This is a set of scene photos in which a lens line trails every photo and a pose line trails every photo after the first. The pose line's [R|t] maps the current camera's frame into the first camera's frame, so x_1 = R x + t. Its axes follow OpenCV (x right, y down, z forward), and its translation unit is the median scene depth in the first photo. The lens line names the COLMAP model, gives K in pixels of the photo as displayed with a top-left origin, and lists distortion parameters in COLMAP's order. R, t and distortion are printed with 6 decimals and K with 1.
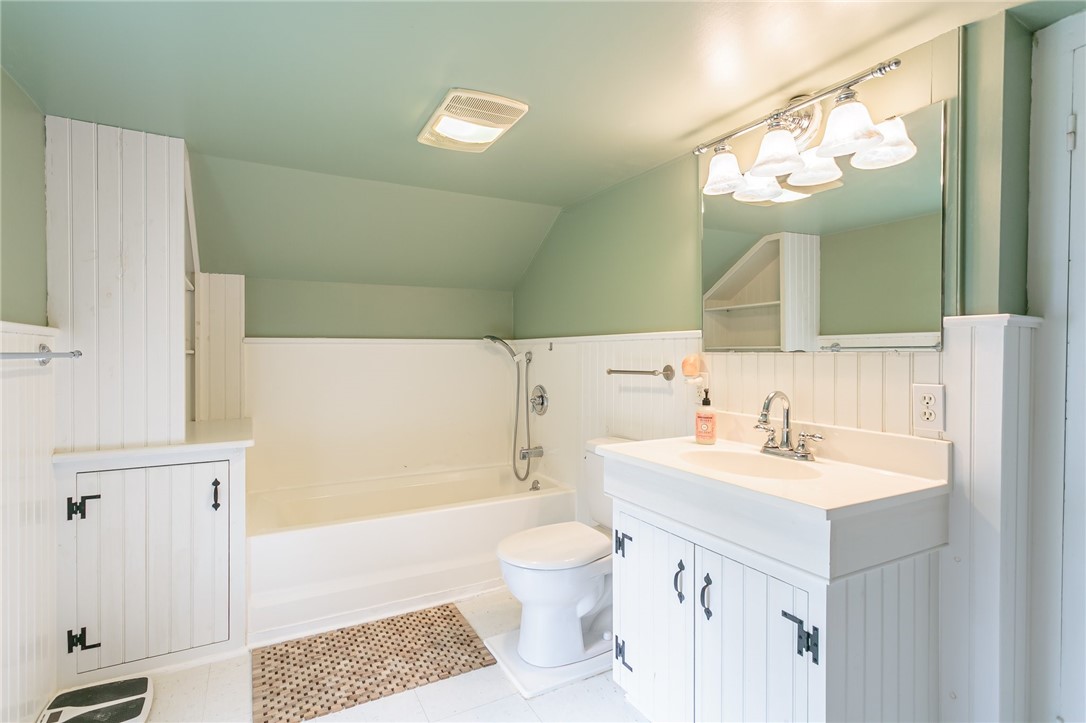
lens RADIAL K [[528.0, 0, 543.0], [0, 528.0, 361.5], [0, 0, 1]] dist [-0.001298, 0.001104]
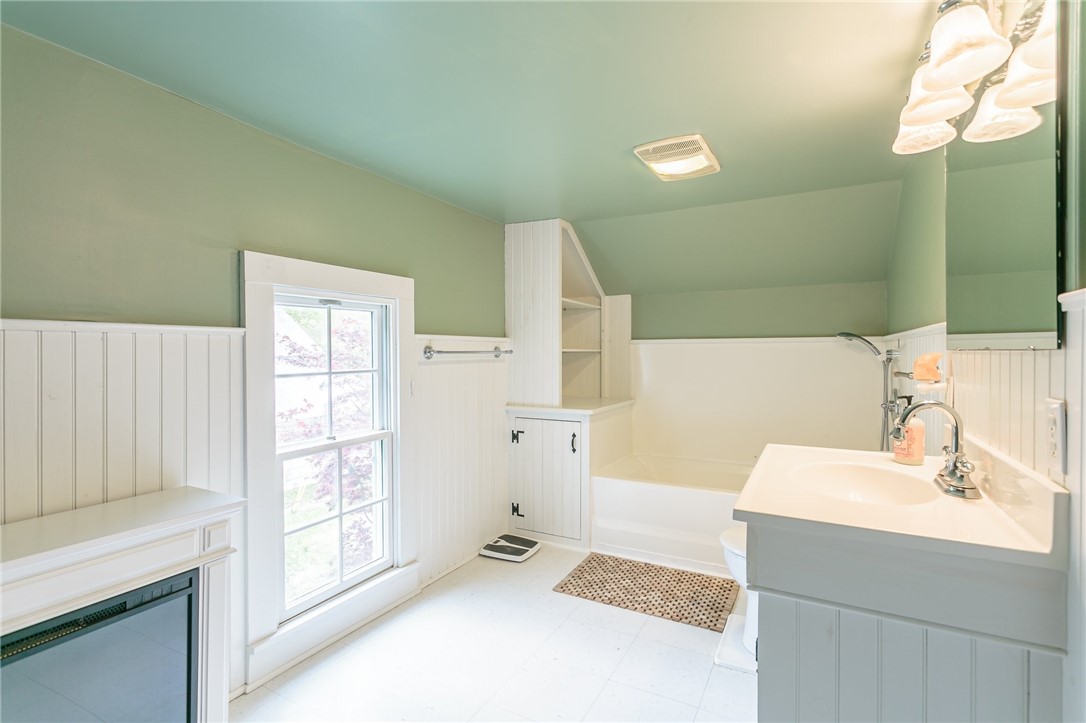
lens RADIAL K [[528.0, 0, 543.0], [0, 528.0, 361.5], [0, 0, 1]] dist [-0.001298, 0.001104]
pose [[0.541796, 0.016366, -0.840350, 0.651807], [-0.014353, 0.999845, 0.010219, -0.000595], [0.840387, 0.006525, 0.541947, 0.087645]]
